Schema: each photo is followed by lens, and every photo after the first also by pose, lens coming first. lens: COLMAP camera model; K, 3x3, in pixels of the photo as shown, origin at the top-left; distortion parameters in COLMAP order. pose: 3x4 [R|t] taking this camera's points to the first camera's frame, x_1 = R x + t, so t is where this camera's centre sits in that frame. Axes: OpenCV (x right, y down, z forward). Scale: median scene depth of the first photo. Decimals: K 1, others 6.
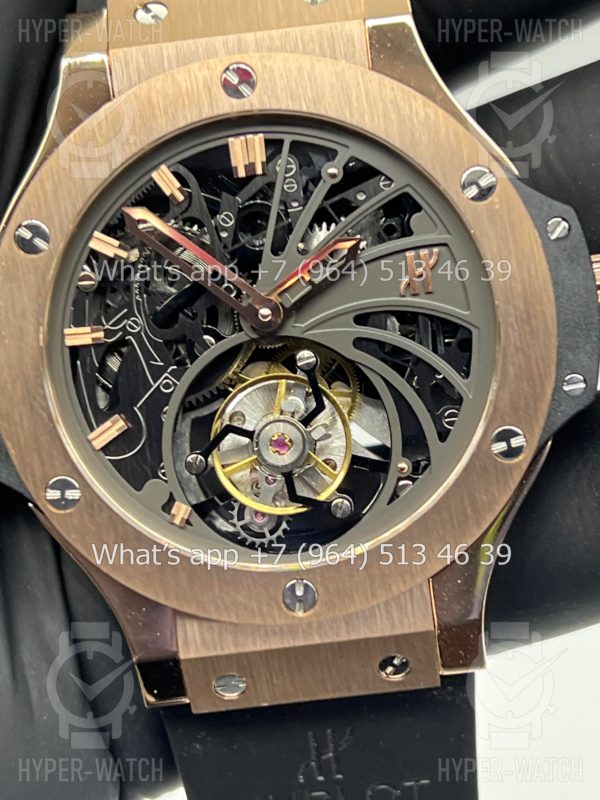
lens RADIAL K [[1827.7, 0, 297.0], [0, 1827.7, 398.1], [0, 0, 1]] dist [0.202566, 0.000000]
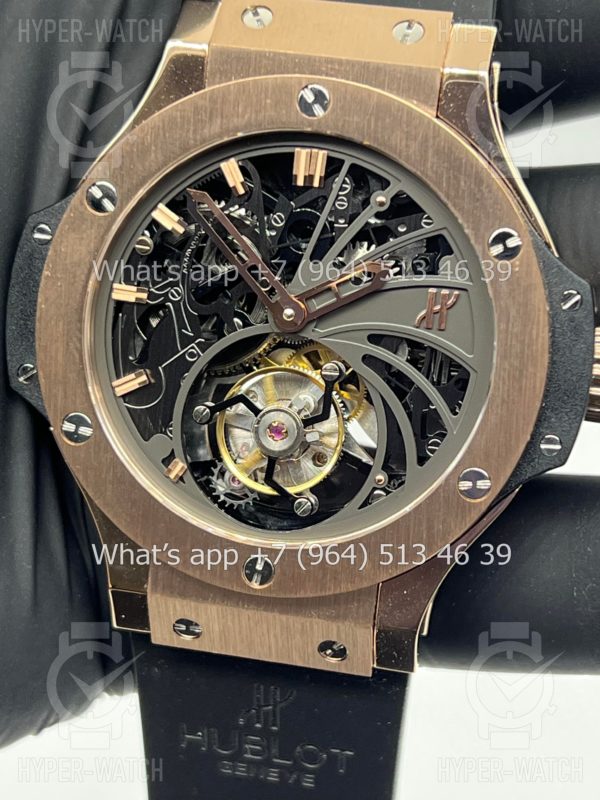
lens RADIAL K [[1827.7, 0, 299.4], [0, 1827.7, 399.8], [0, 0, 1]] dist [0.202566, 0.000000]
pose [[0.963250, 0.240938, -0.118734, 0.129618], [-0.231017, 0.968644, 0.091431, -0.096800], [0.137041, -0.060641, 0.988708, -0.083385]]
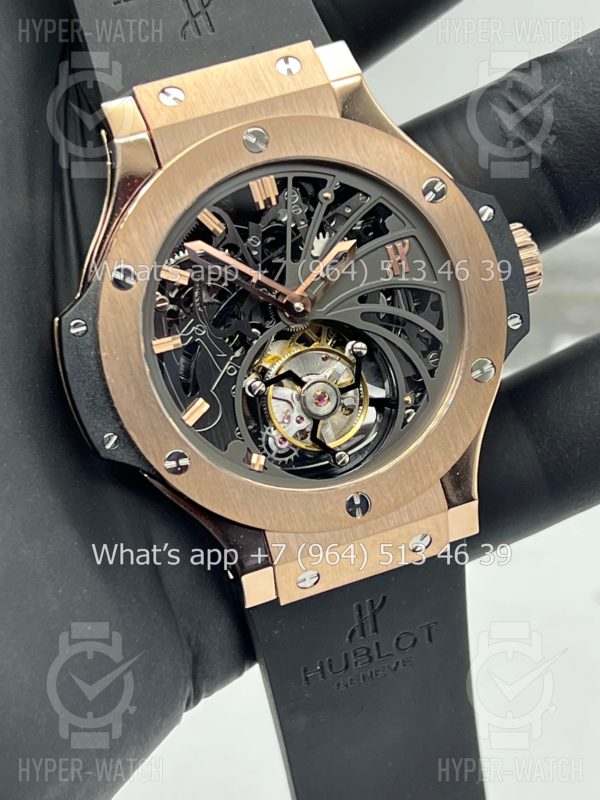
lens RADIAL K [[1827.7, 0, 300.2], [0, 1827.7, 393.9], [0, 0, 1]] dist [0.202566, 0.000000]
pose [[0.952185, -0.169876, 0.253939, -0.369611], [0.158984, 0.985271, 0.062976, -0.066767], [-0.260896, -0.019593, 0.965168, -0.313026]]
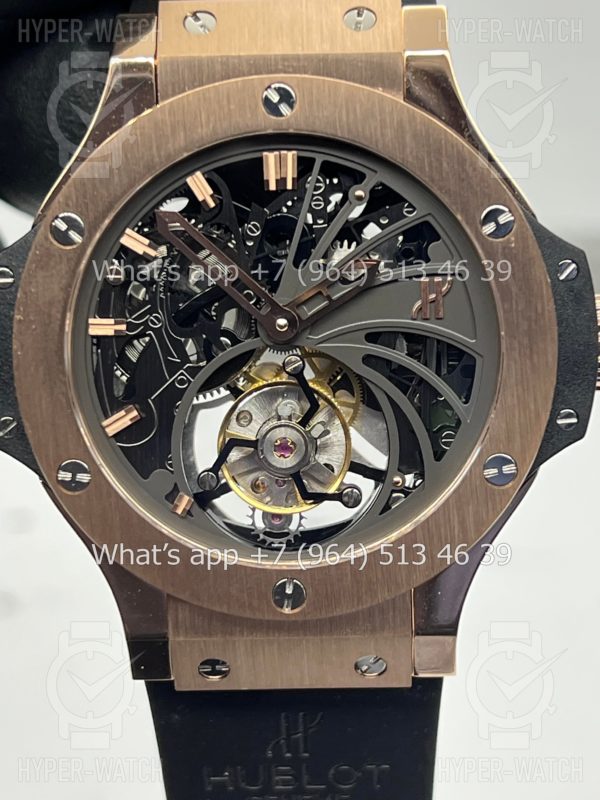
lens RADIAL K [[1827.7, 0, 300.2], [0, 1827.7, 403.0], [0, 0, 1]] dist [0.202566, 0.000000]
pose [[0.995100, 0.096729, 0.020465, -0.023922], [-0.097647, 0.993961, 0.050055, -0.054014], [-0.015499, -0.051809, 0.998537, -0.048483]]
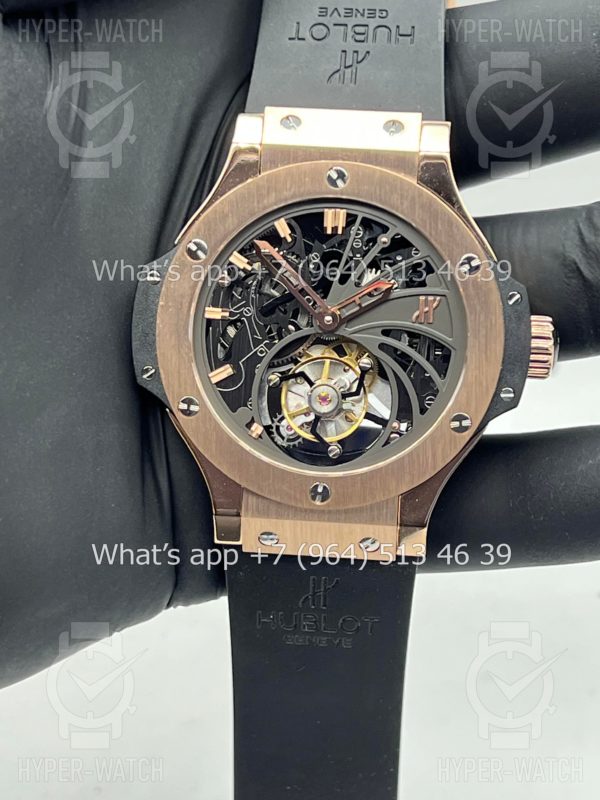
lens RADIAL K [[1827.7, 0, 294.9], [0, 1827.7, 404.6], [0, 0, 1]] dist [0.202566, 0.000000]
pose [[0.985156, 0.170938, -0.015772, -0.008043], [-0.169809, 0.983858, 0.056461, -0.057950], [0.025169, -0.052944, 0.998280, -0.631168]]
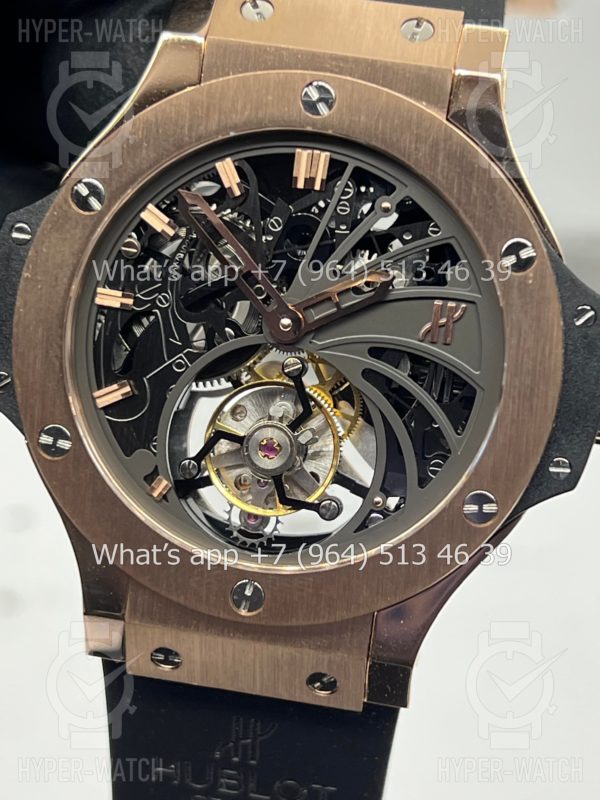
lens RADIAL K [[1827.7, 0, 300.8], [0, 1827.7, 400.7], [0, 0, 1]] dist [0.202566, 0.000000]
pose [[0.963661, 0.258865, -0.065927, 0.069119], [-0.255324, 0.965140, 0.057571, -0.065021], [0.078532, -0.038646, 0.996162, -0.027690]]
